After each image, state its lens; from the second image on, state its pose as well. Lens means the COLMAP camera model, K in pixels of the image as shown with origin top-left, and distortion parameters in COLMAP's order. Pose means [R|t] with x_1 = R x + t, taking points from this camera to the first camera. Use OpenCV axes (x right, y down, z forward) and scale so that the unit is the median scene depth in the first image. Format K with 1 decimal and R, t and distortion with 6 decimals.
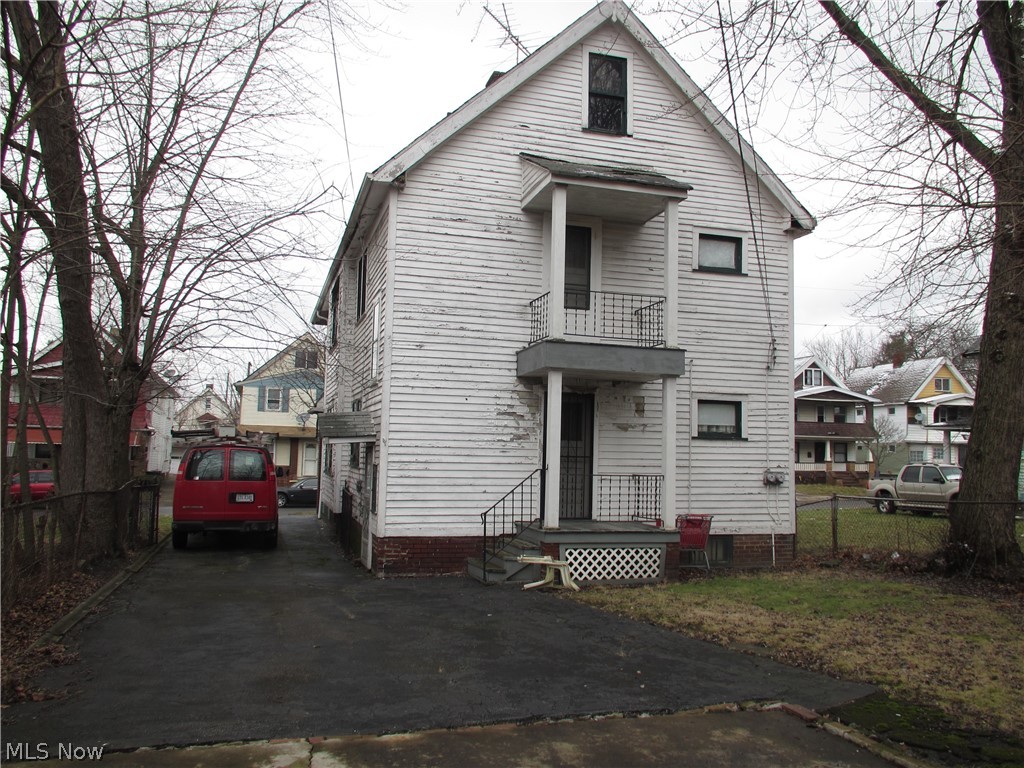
lens RADIAL K [[858.6, 0, 515.4], [0, 858.6, 382.1], [0, 0, 1]] dist [-0.023146, -0.009648]
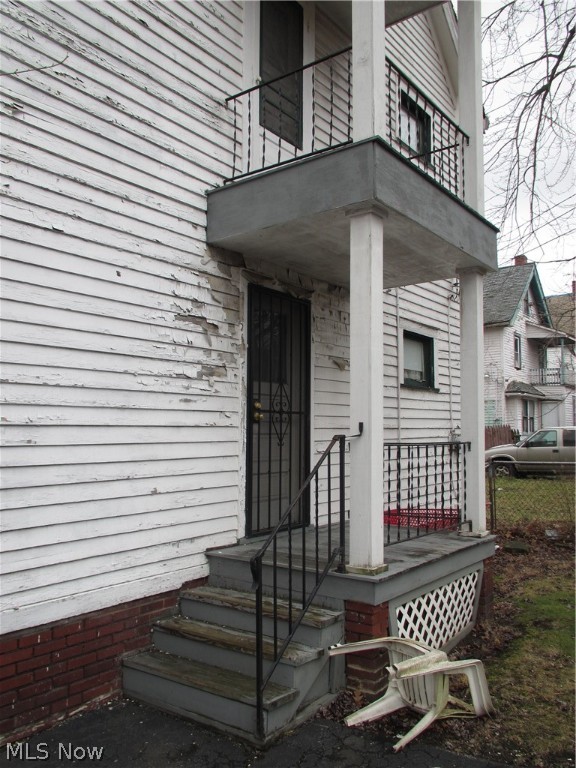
lens RADIAL K [[644.0, 0, 286.1], [0, 644.0, 390.6], [0, 0, 1]] dist [-0.023146, -0.009648]
pose [[0.808264, 0.016720, 0.588583, -0.171277], [-0.030294, 0.999454, 0.013210, 0.069262], [-0.588041, -0.028508, 0.808329, 0.690056]]
